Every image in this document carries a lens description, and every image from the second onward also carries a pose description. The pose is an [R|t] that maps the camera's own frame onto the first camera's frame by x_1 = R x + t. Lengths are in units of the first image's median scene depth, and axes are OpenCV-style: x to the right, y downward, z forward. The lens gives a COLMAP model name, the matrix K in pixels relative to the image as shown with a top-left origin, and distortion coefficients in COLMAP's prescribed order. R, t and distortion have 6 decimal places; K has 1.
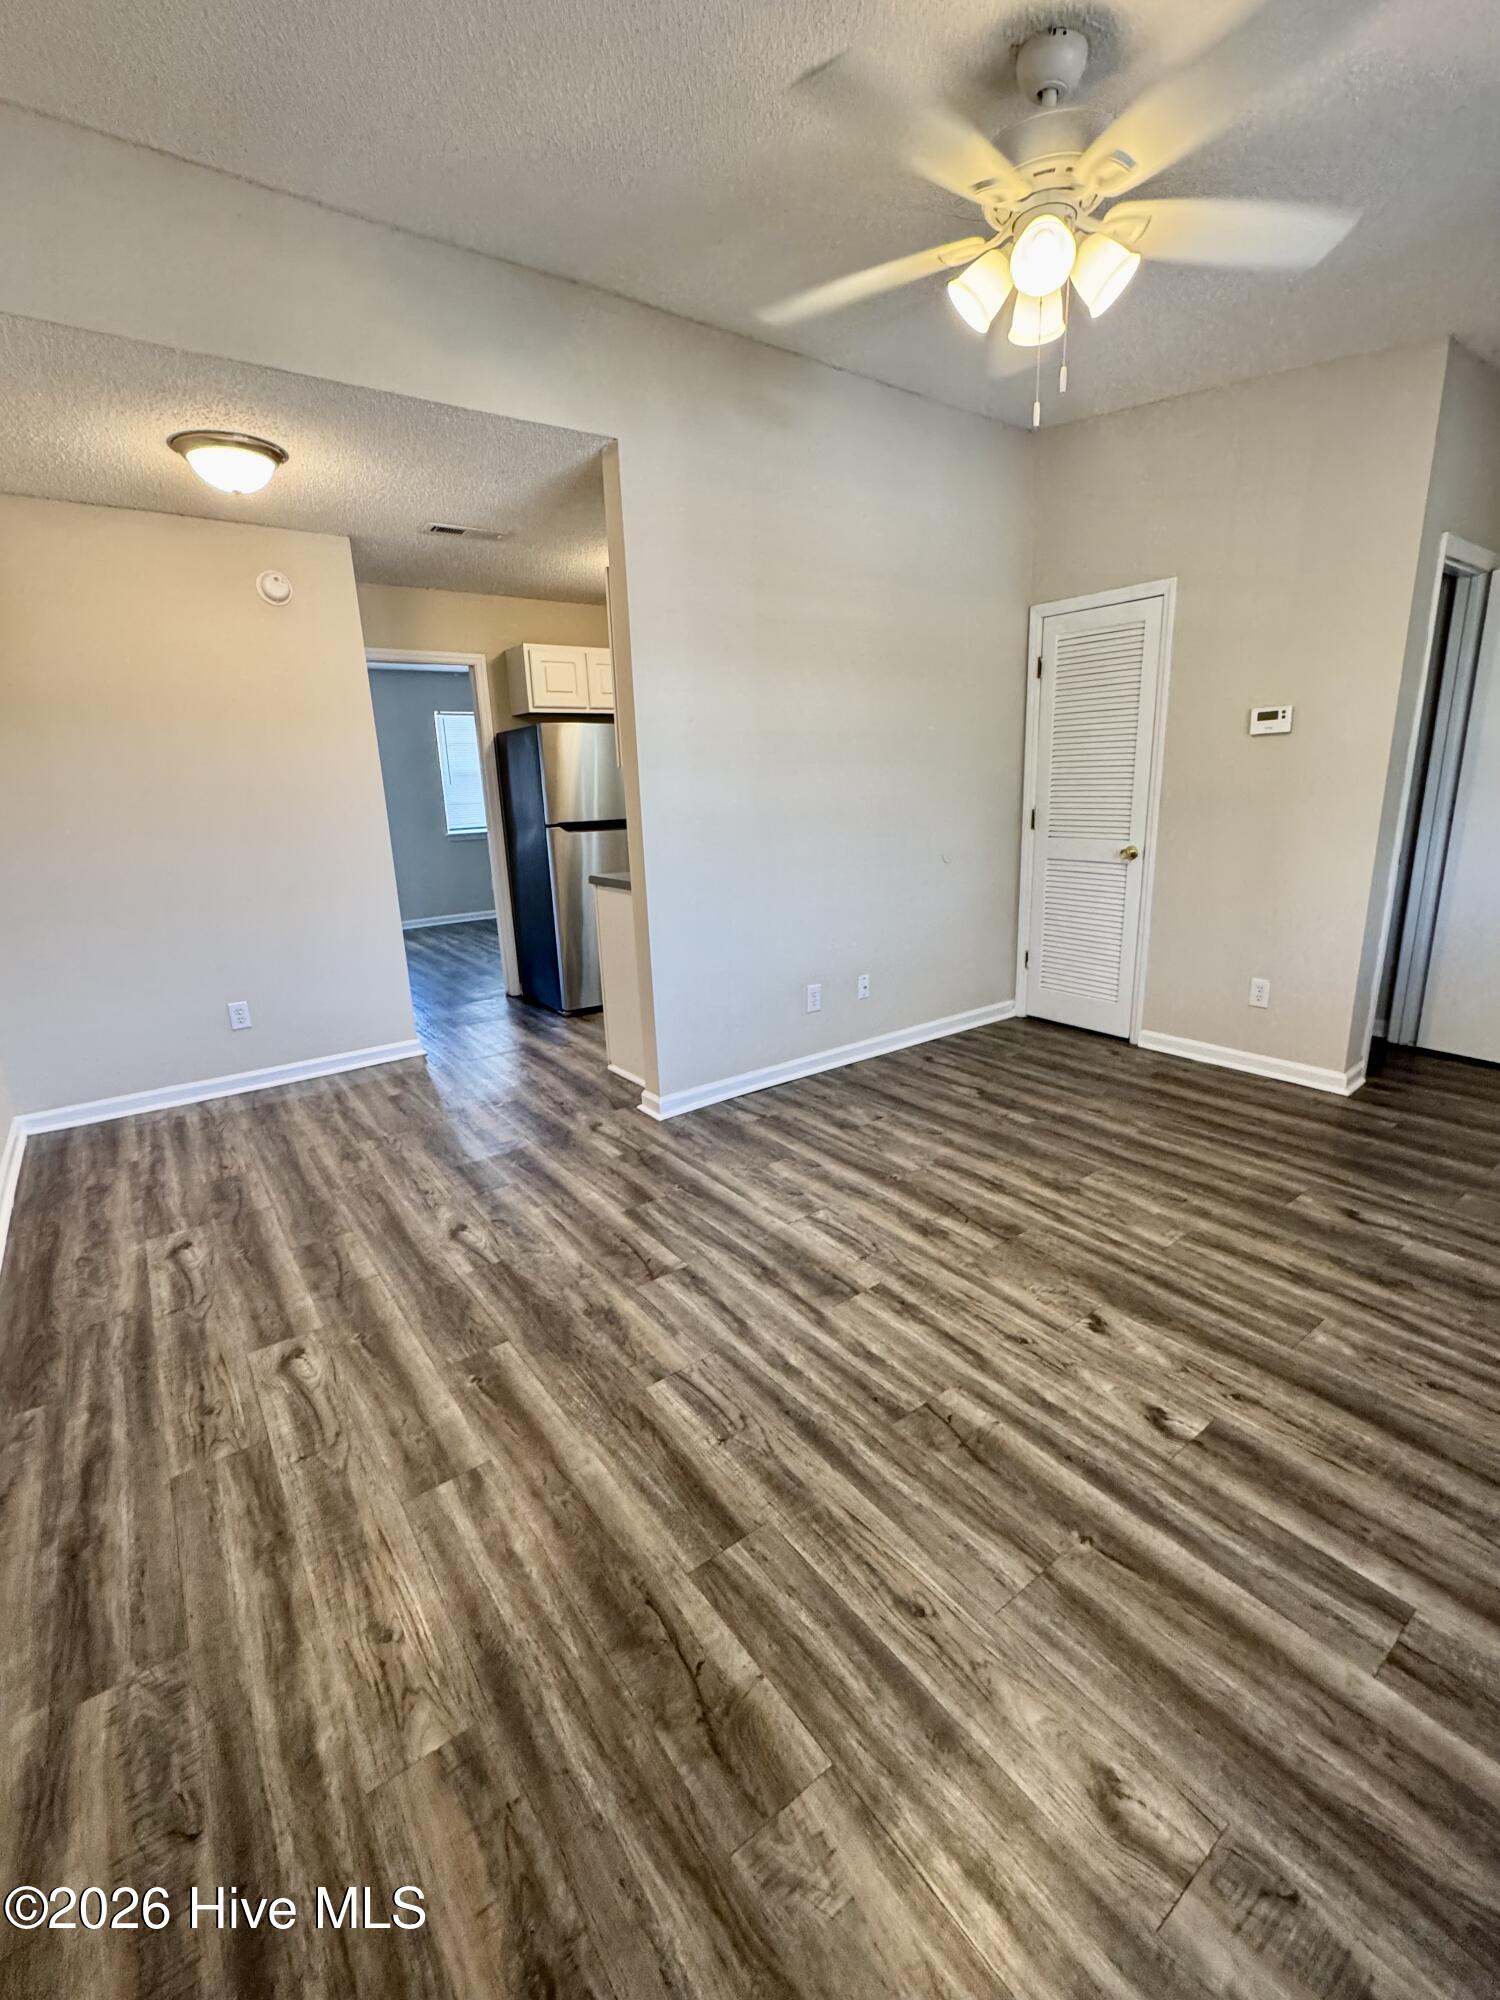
lens RADIAL K [[865.8, 0, 760.2], [0, 865.8, 999.5], [0, 0, 1]] dist [-0.002613, 0.000363]
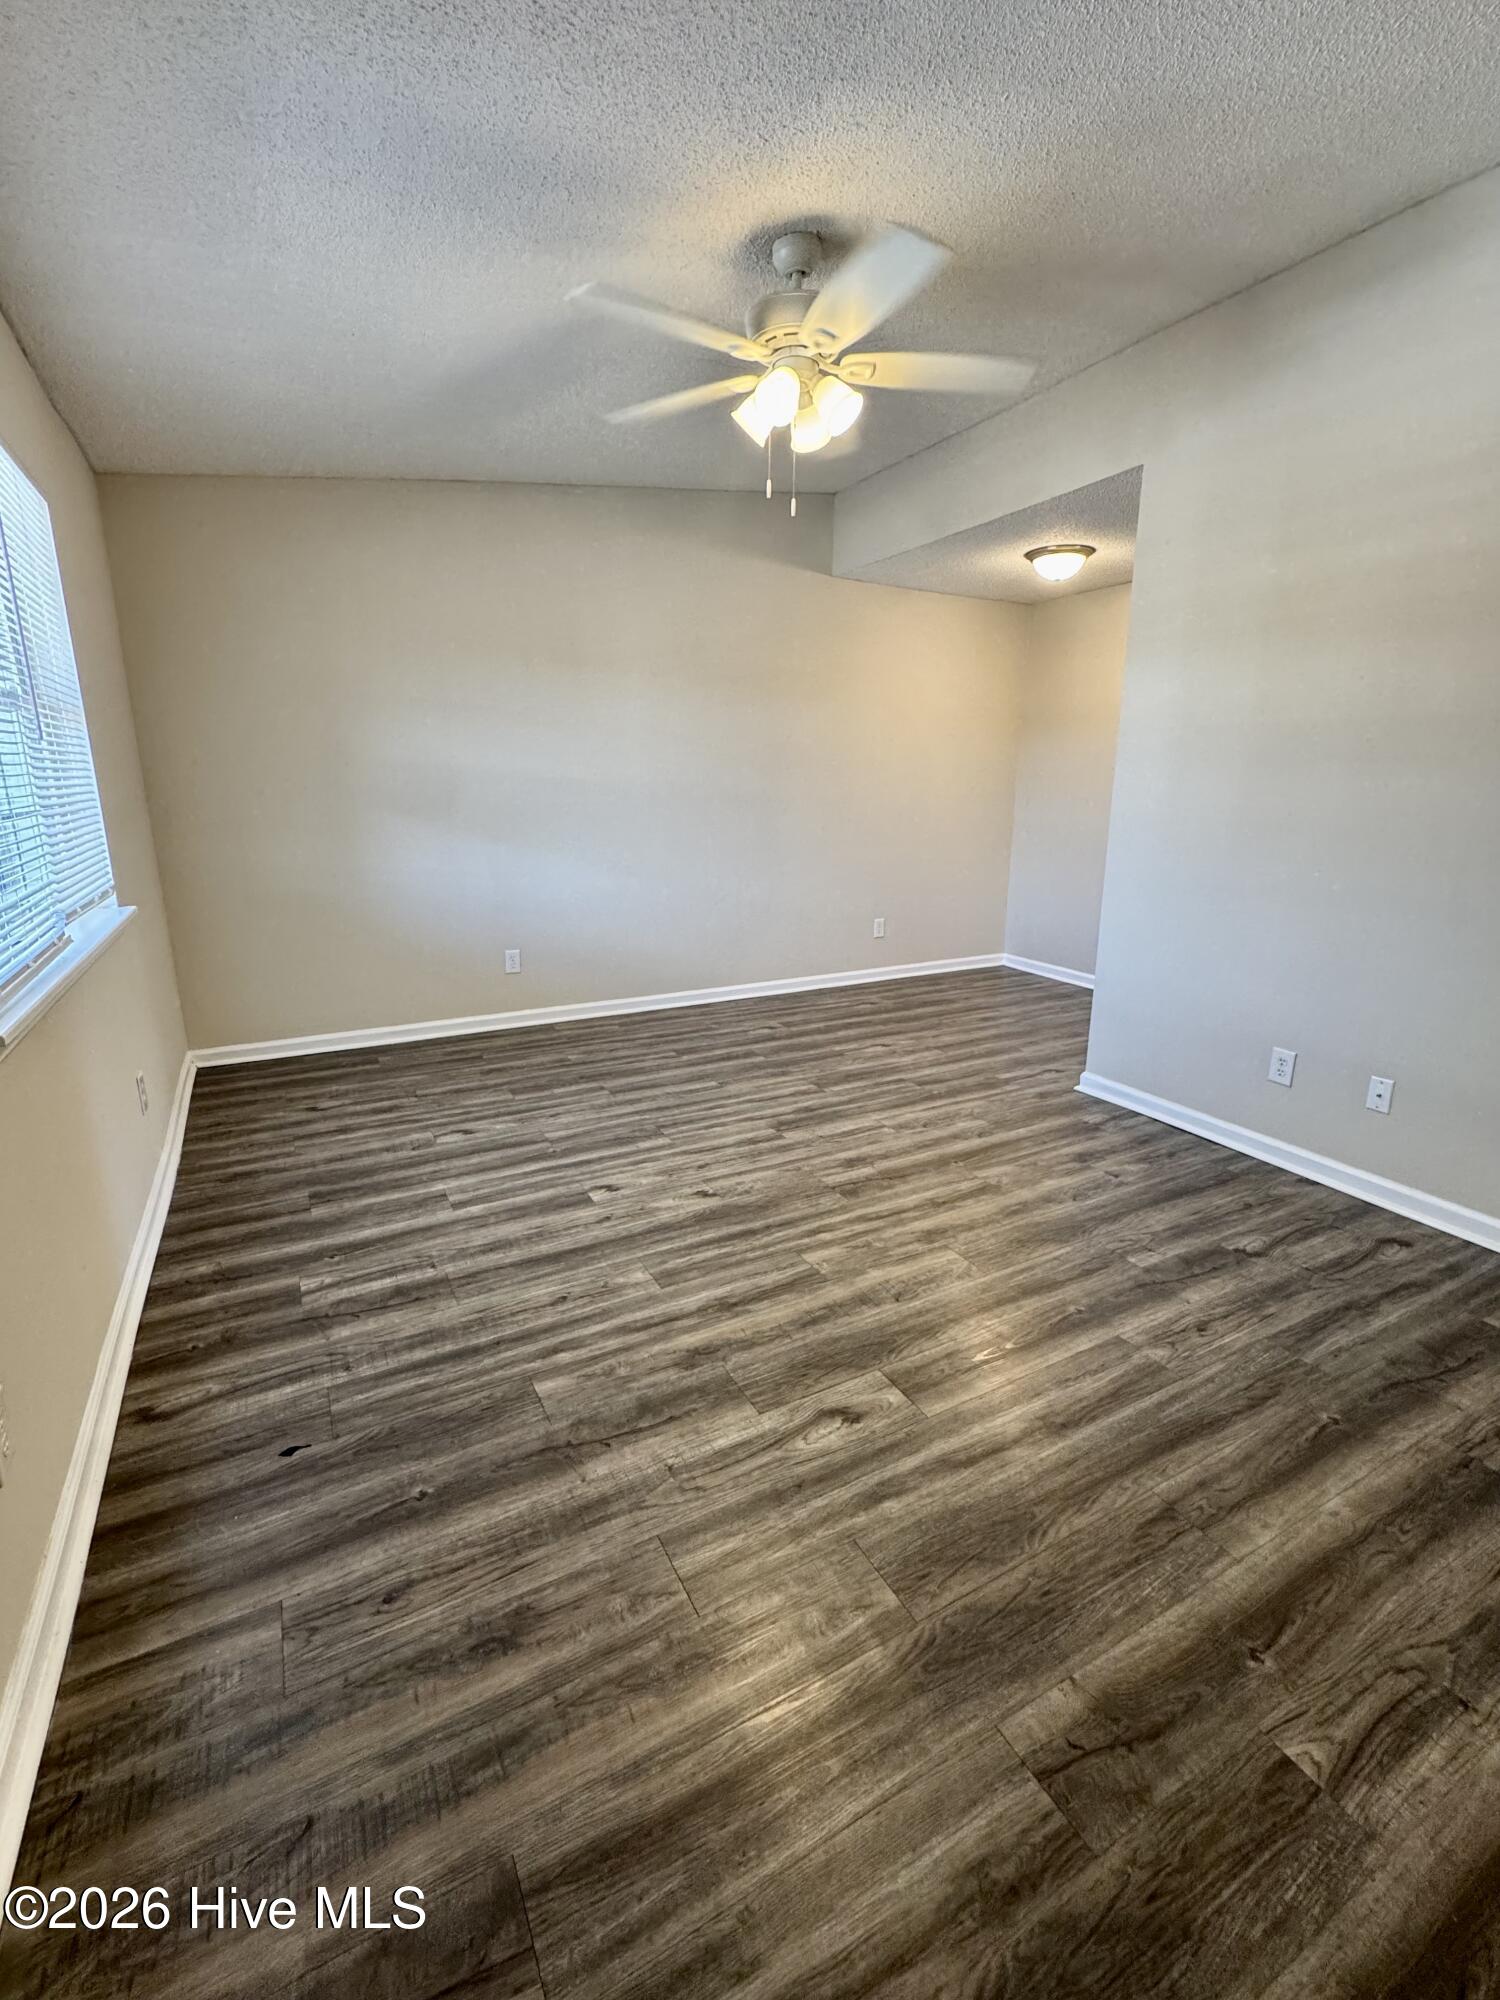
lens RADIAL K [[875.2, 0, 759.7], [0, 875.2, 998.9], [0, 0, 1]] dist [-0.004017, 0.000210]
pose [[-0.138264, 0.275690, -0.951251, 1.397242], [-0.247677, 0.920332, 0.302729, -0.292687], [0.958926, 0.277459, -0.058967, 0.953971]]
